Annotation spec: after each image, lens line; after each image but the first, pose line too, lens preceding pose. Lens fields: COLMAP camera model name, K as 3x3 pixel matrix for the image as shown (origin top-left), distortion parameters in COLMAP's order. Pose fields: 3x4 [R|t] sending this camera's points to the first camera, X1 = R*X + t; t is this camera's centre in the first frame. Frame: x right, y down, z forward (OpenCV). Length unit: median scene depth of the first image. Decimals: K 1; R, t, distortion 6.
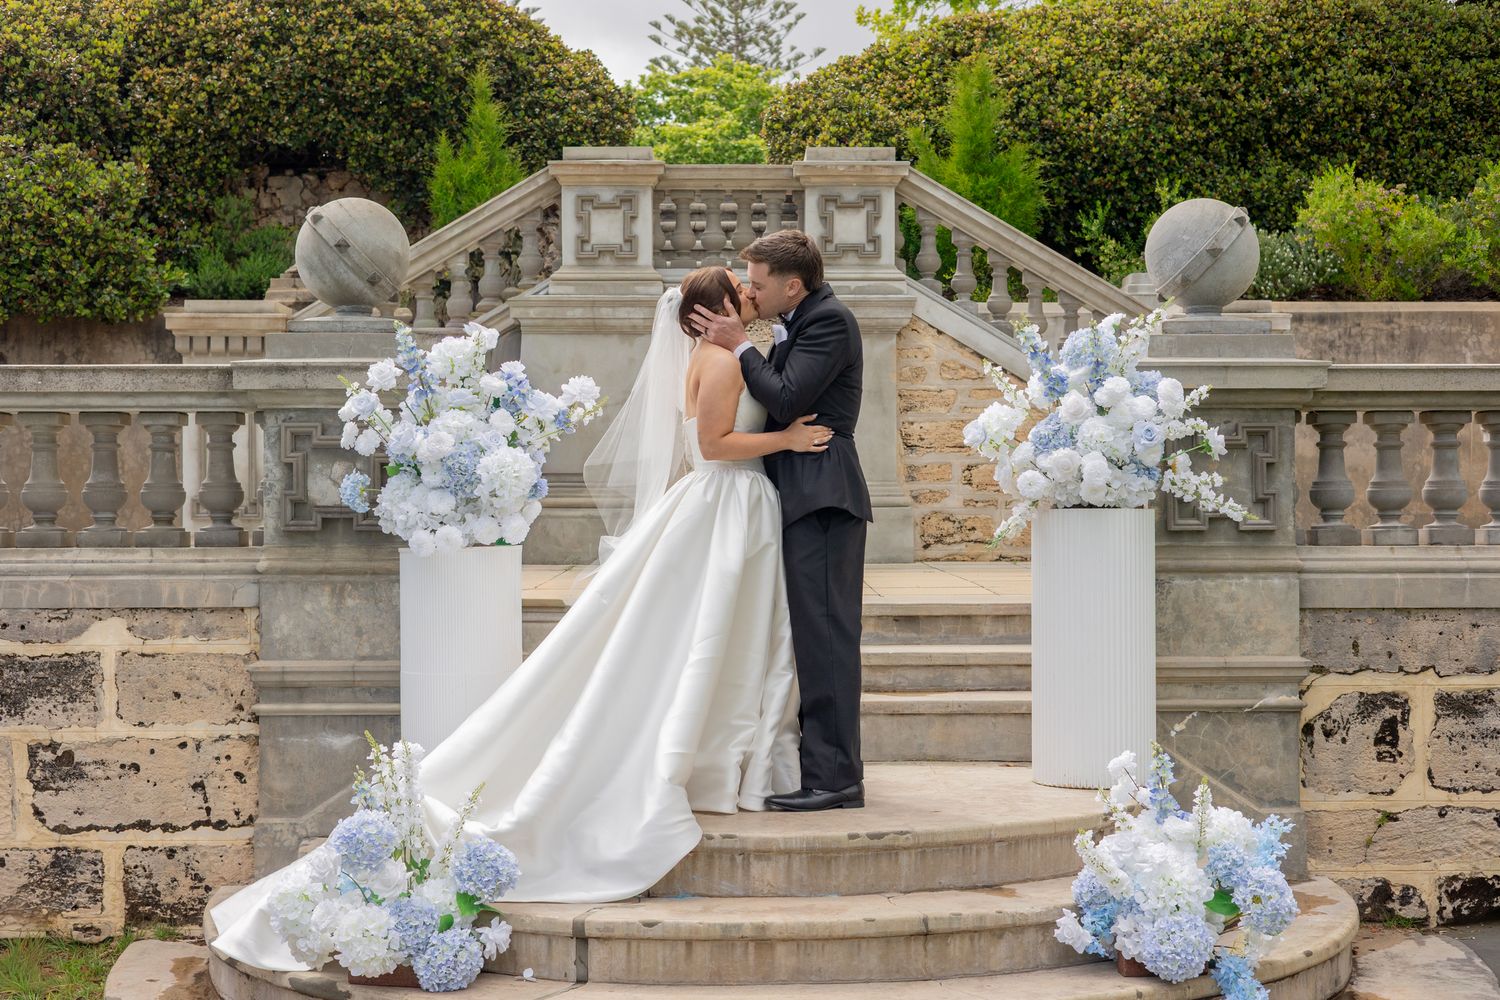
lens RADIAL K [[2154.5, 0, 726.5], [0, 2154.5, 499.7], [0, 0, 1]] dist [-0.009012, 0.020637]
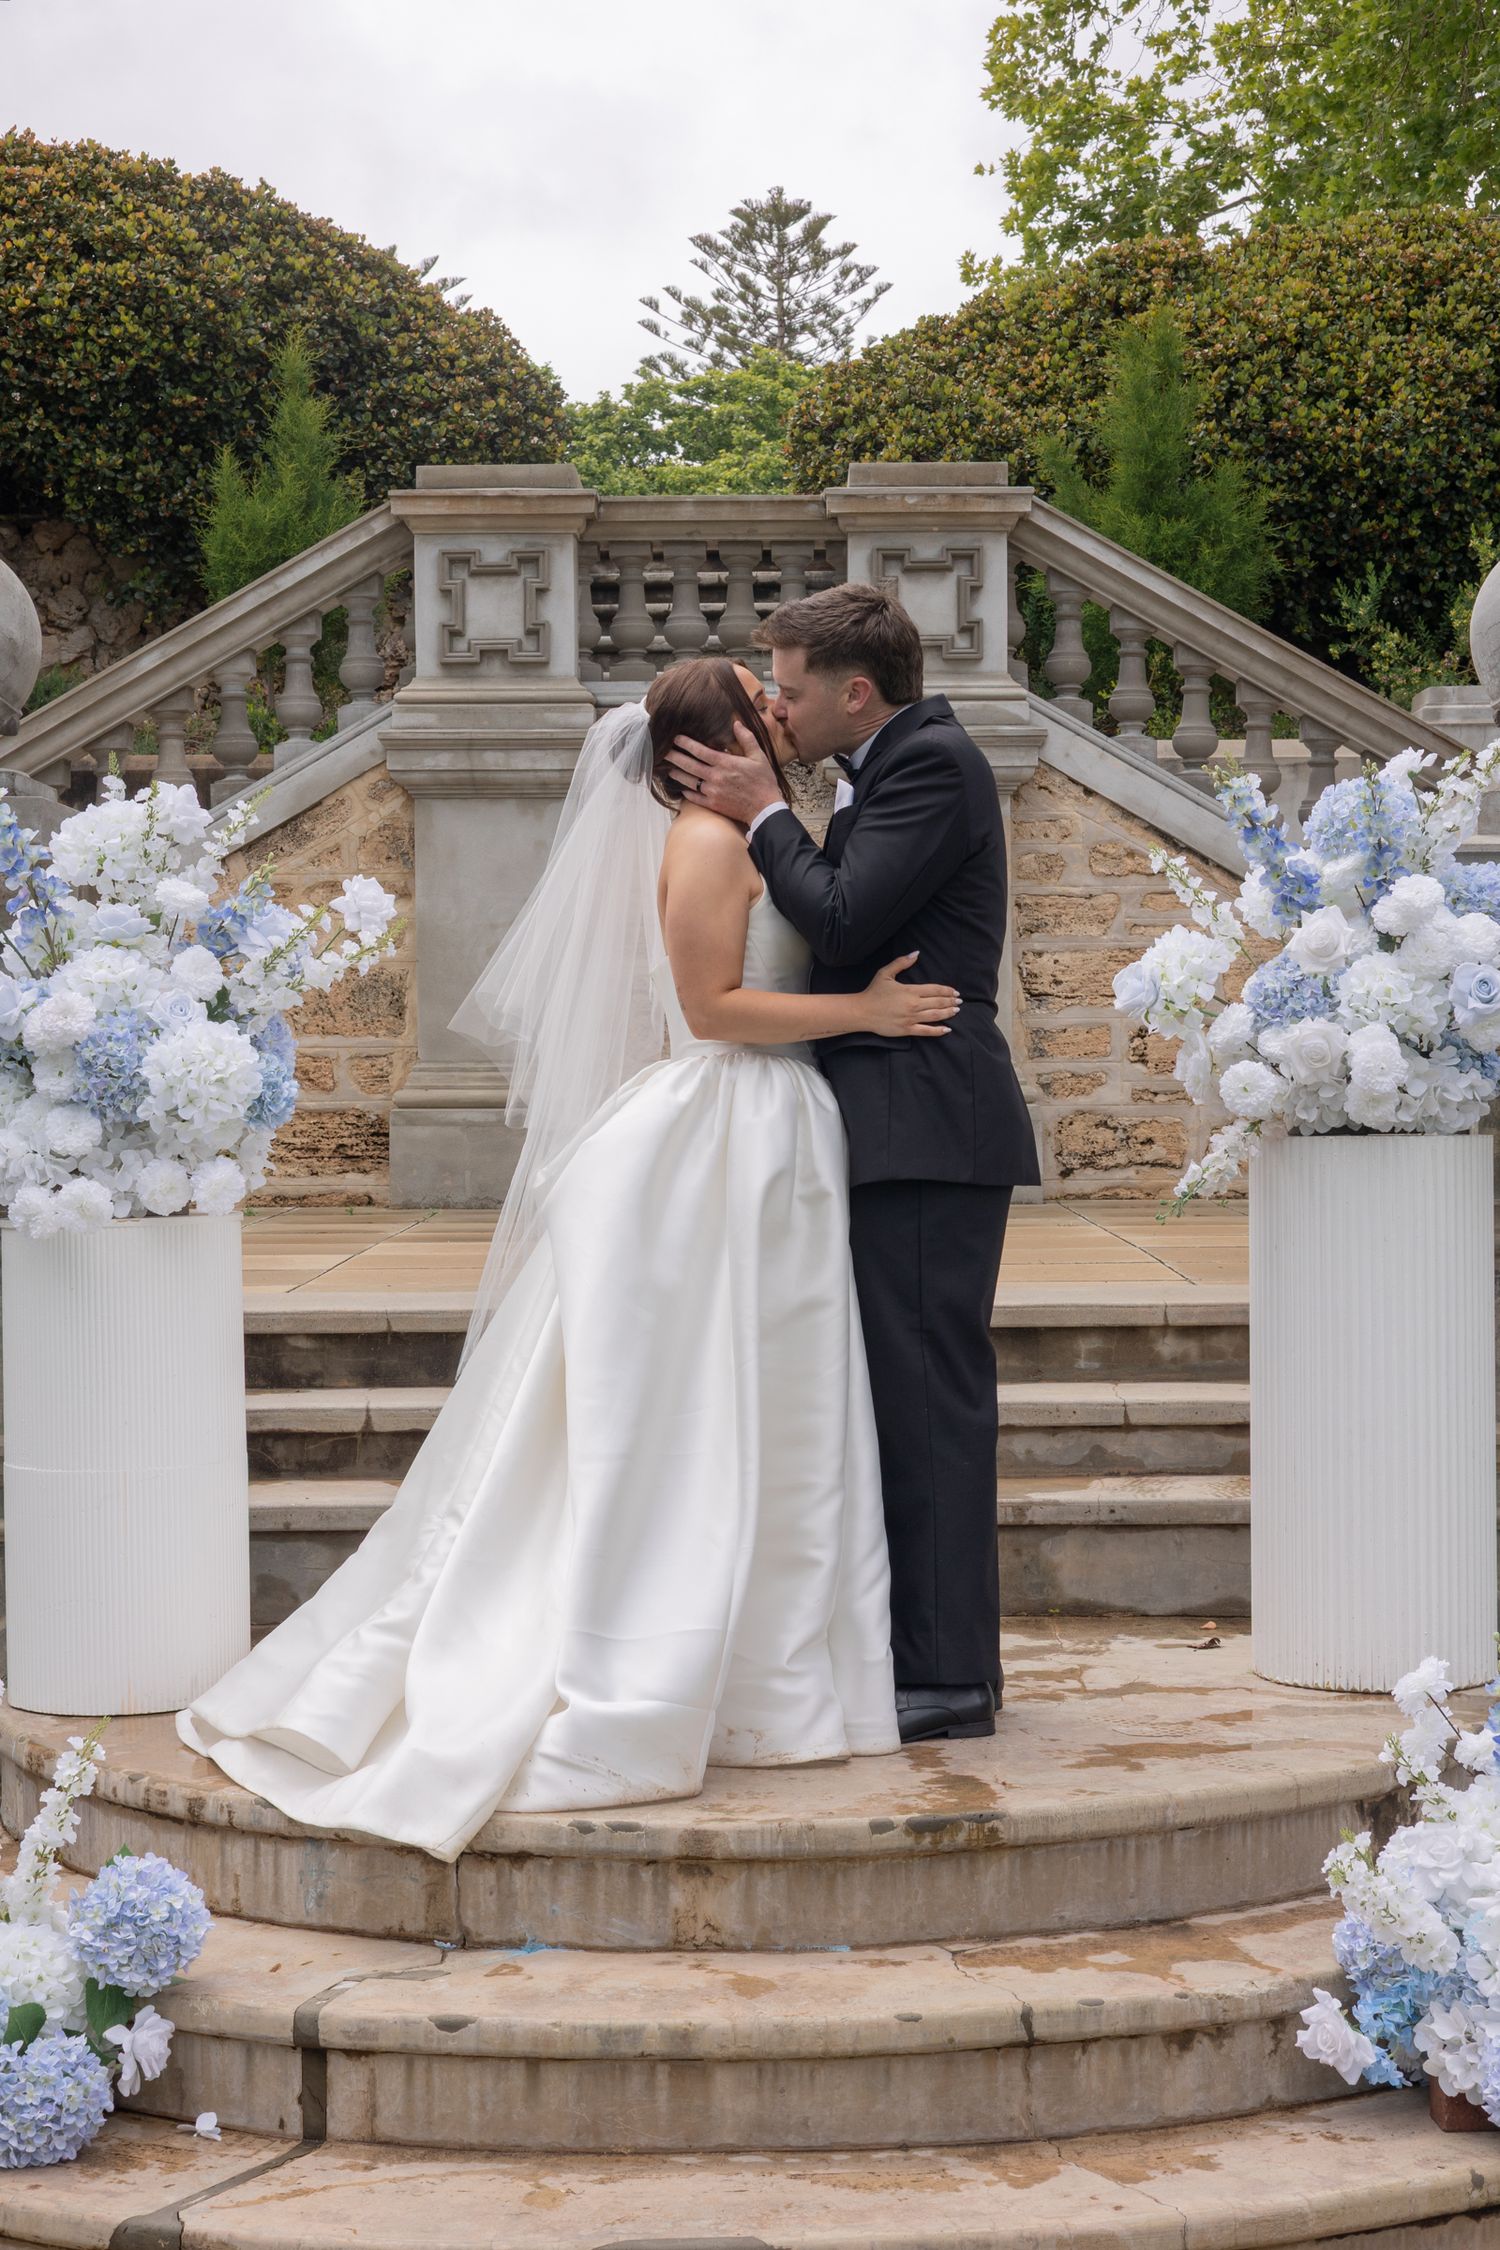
lens RADIAL K [[3230.9, 0, 750.2], [0, 3230.9, 1071.3], [0, 0, 1]] dist [0.018994, -0.110963]
pose [[0.999864, -0.004481, -0.015868, 0.021019], [0.004585, 0.999968, 0.006526, -0.009490], [0.015839, -0.006598, 0.999853, 0.137296]]
